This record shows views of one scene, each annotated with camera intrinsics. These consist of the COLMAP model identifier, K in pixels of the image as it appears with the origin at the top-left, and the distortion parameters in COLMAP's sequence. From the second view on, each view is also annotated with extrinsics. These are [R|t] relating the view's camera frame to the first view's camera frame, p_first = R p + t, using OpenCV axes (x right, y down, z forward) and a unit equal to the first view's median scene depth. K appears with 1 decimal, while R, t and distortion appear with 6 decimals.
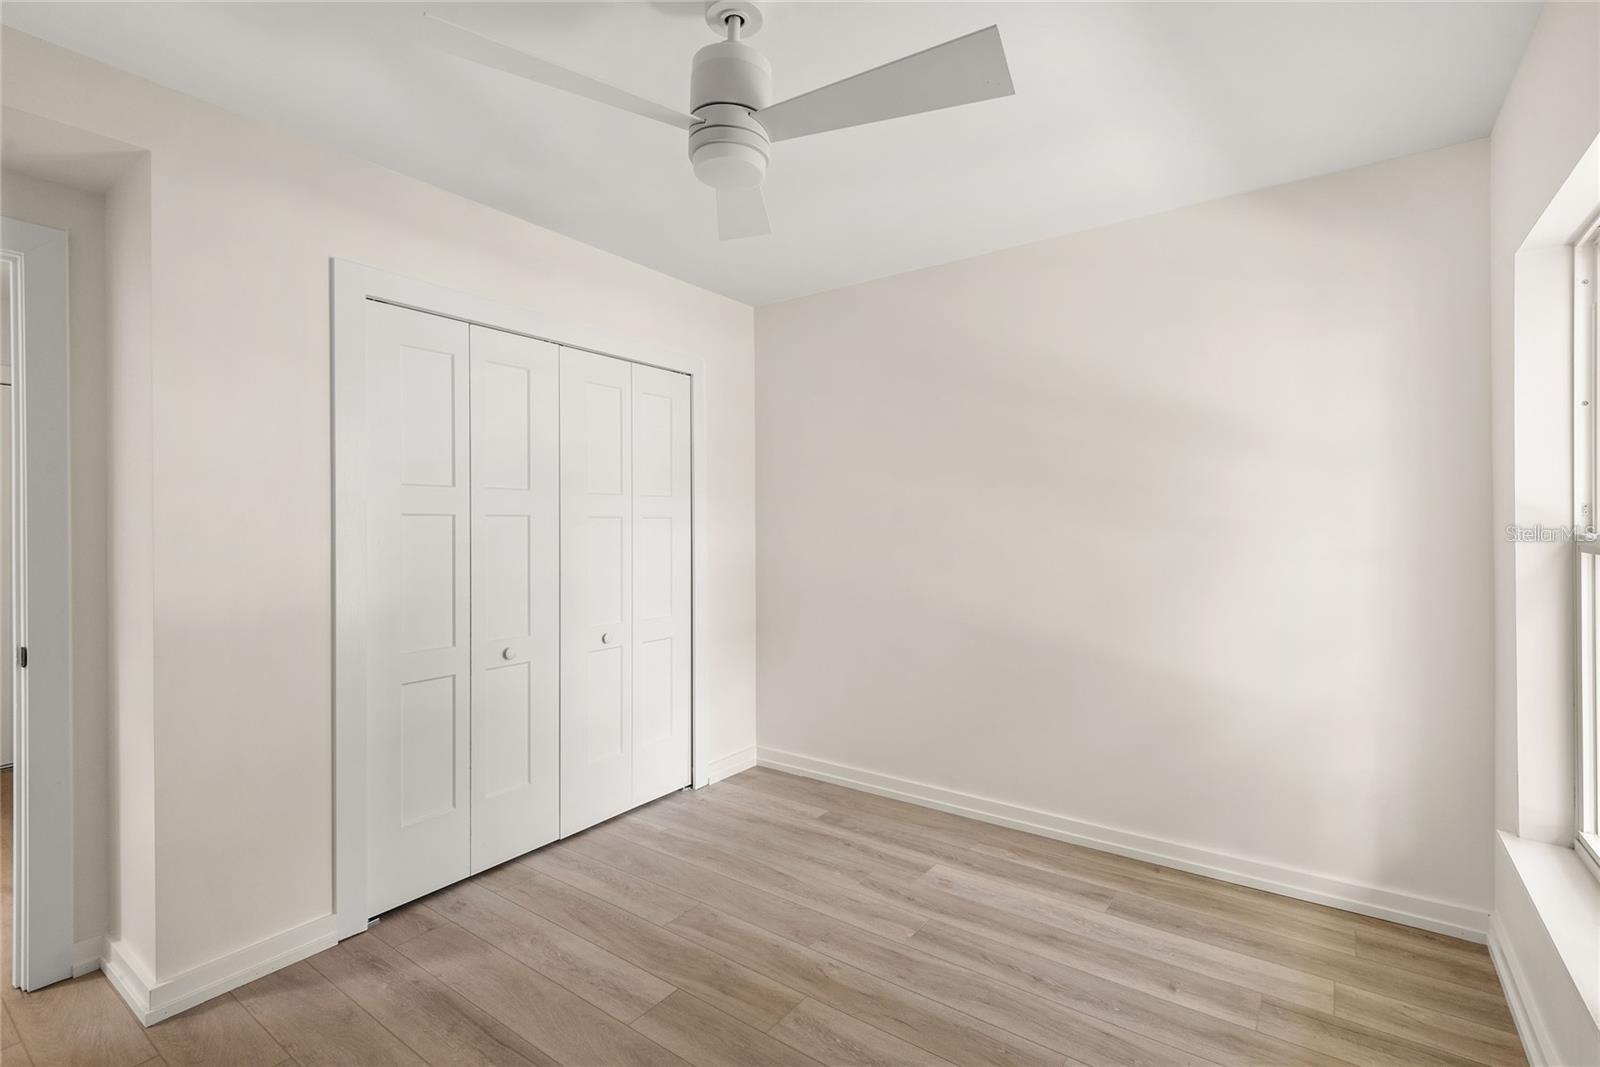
lens RADIAL K [[739.1, 0, 798.4], [0, 739.1, 513.9], [0, 0, 1]] dist [0.000981, -0.000894]
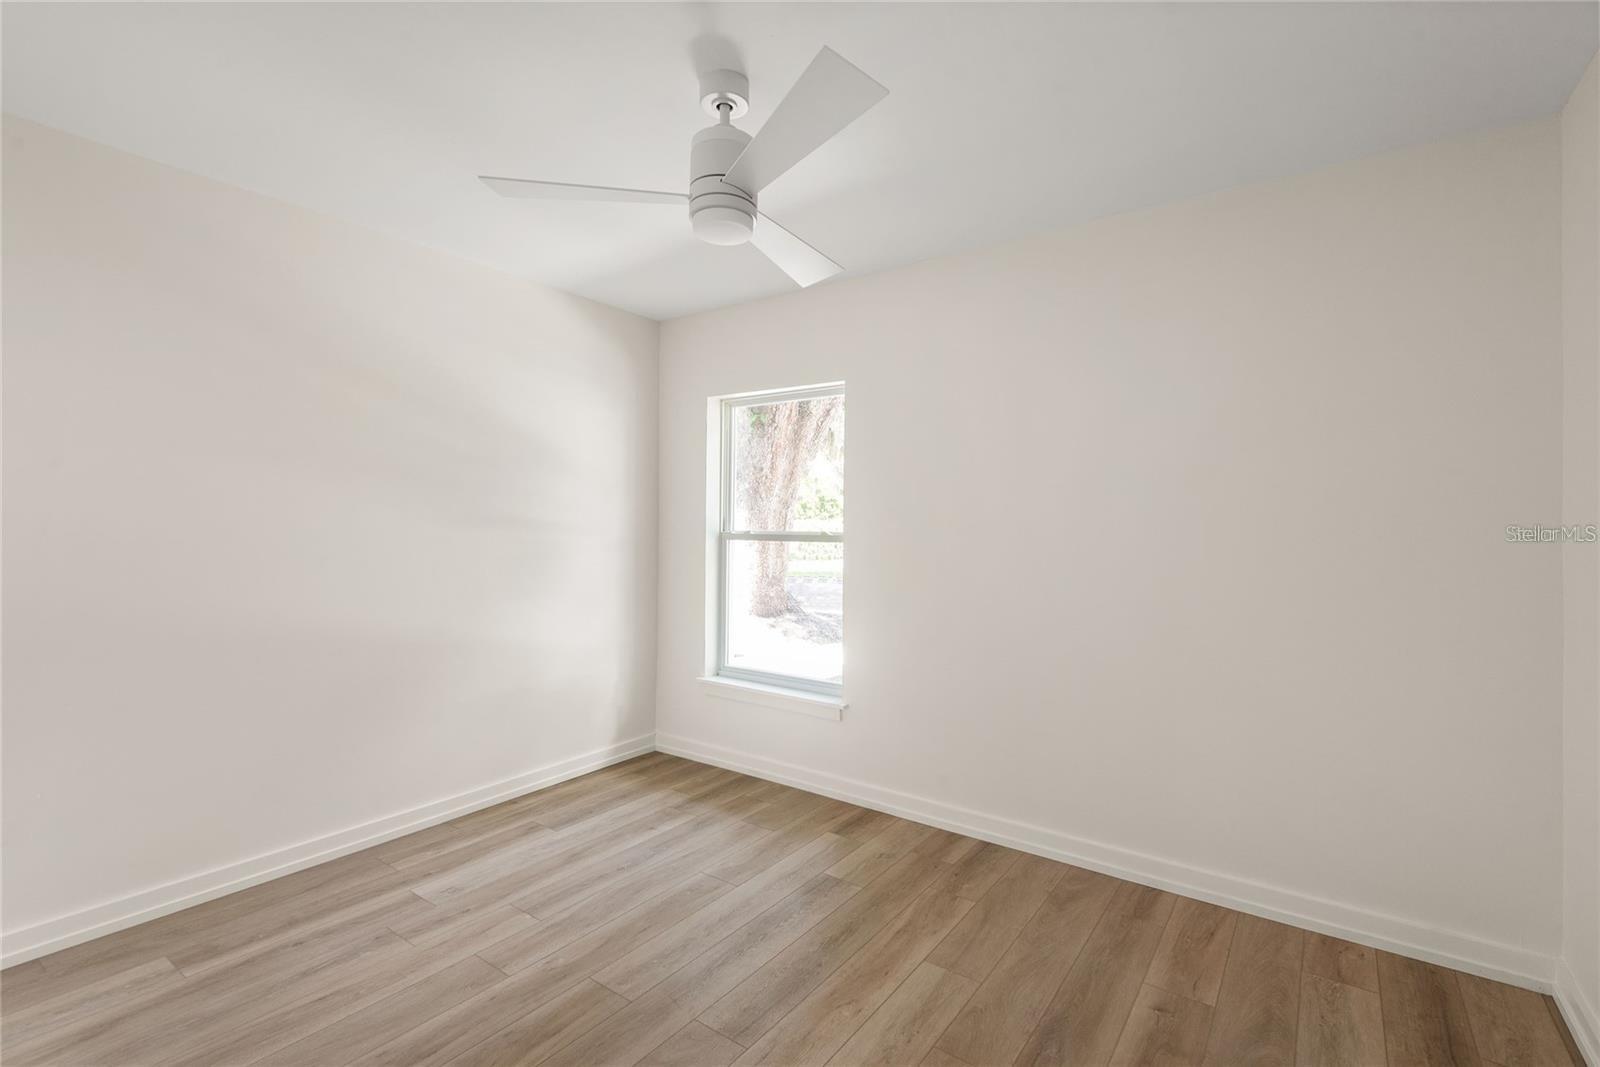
lens RADIAL K [[739.1, 0, 798.4], [0, 739.1, 513.9], [0, 0, 1]] dist [0.000981, -0.000894]
pose [[-0.006465, 0.010524, 0.999924, -0.843435], [-0.017468, 0.999791, -0.010636, -0.007500], [-0.999827, -0.017535, -0.006279, 0.568705]]
